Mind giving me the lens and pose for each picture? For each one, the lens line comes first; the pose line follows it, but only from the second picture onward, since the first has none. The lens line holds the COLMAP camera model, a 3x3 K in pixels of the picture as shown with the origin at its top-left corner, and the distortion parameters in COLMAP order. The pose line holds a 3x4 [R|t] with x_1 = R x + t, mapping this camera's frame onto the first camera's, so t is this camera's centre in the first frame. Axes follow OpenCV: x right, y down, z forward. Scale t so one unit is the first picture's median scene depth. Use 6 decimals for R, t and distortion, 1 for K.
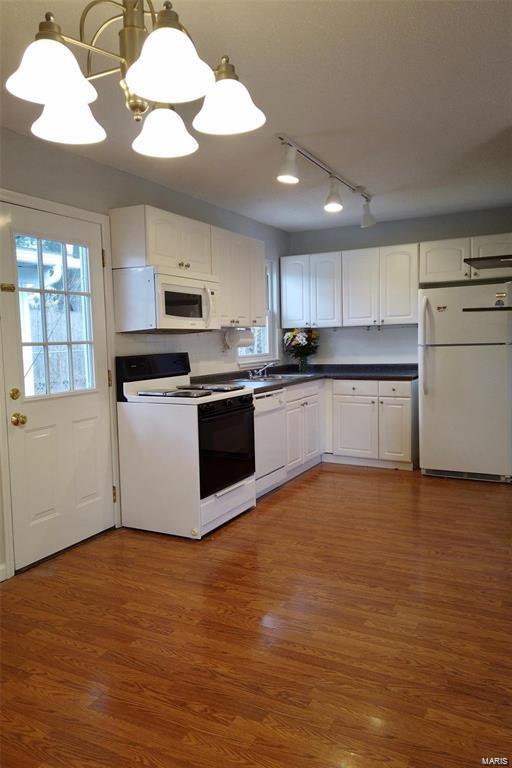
lens RADIAL K [[567.3, 0, 256.1], [0, 567.3, 386.7], [0, 0, 1]] dist [0.089591, -0.095646]
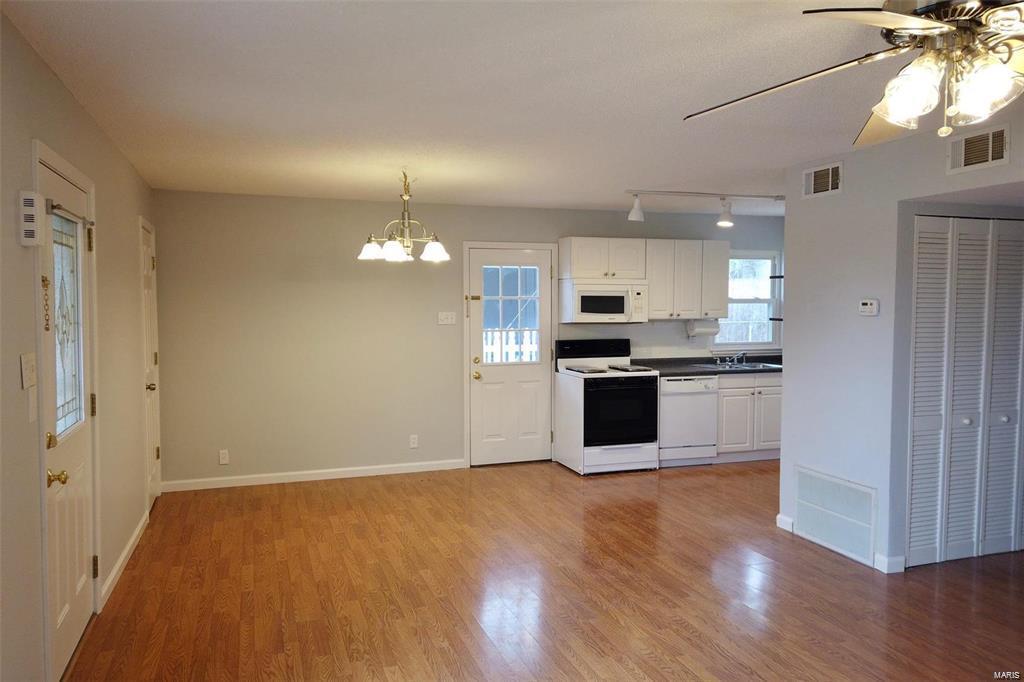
lens RADIAL K [[756.4, 0, 515.2], [0, 756.4, 345.2], [0, 0, 1]] dist [0.089591, -0.095646]
pose [[0.727606, 0.062864, -0.683109, 0.749006], [-0.075374, 0.997089, 0.011474, -0.042068], [0.681842, 0.043140, 0.730226, -0.347330]]
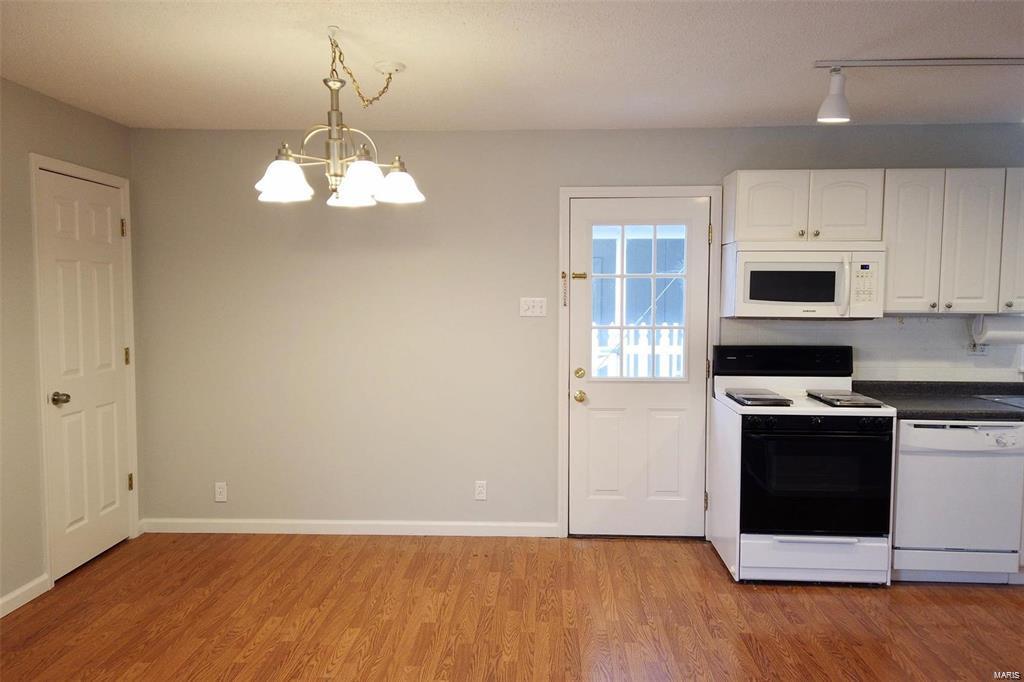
lens RADIAL K [[756.4, 0, 515.2], [0, 756.4, 345.2], [0, 0, 1]] dist [0.089591, -0.095646]
pose [[0.424352, 0.090955, -0.900918, 0.518338], [-0.091804, 0.994137, 0.057125, -0.070183], [0.900832, 0.058467, 0.430214, 0.172457]]
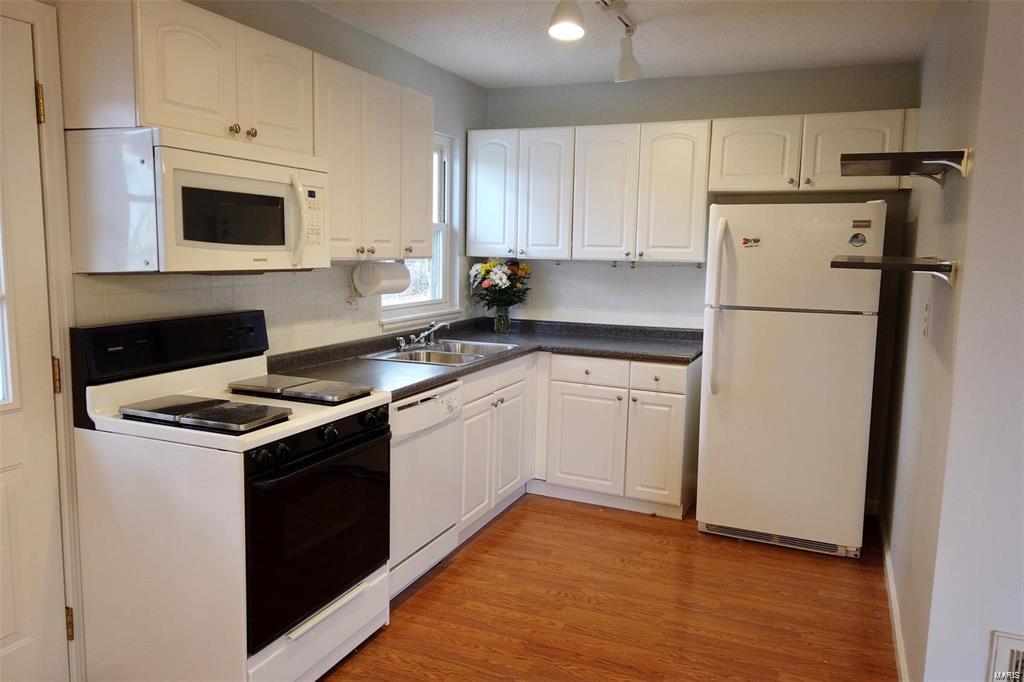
lens RADIAL K [[756.4, 0, 515.2], [0, 756.4, 345.2], [0, 0, 1]] dist [0.089591, -0.095646]
pose [[0.995492, 0.034492, 0.088347, 0.036513], [-0.038563, 0.998252, 0.044797, -0.061131], [-0.086648, -0.048002, 0.995082, 0.283481]]
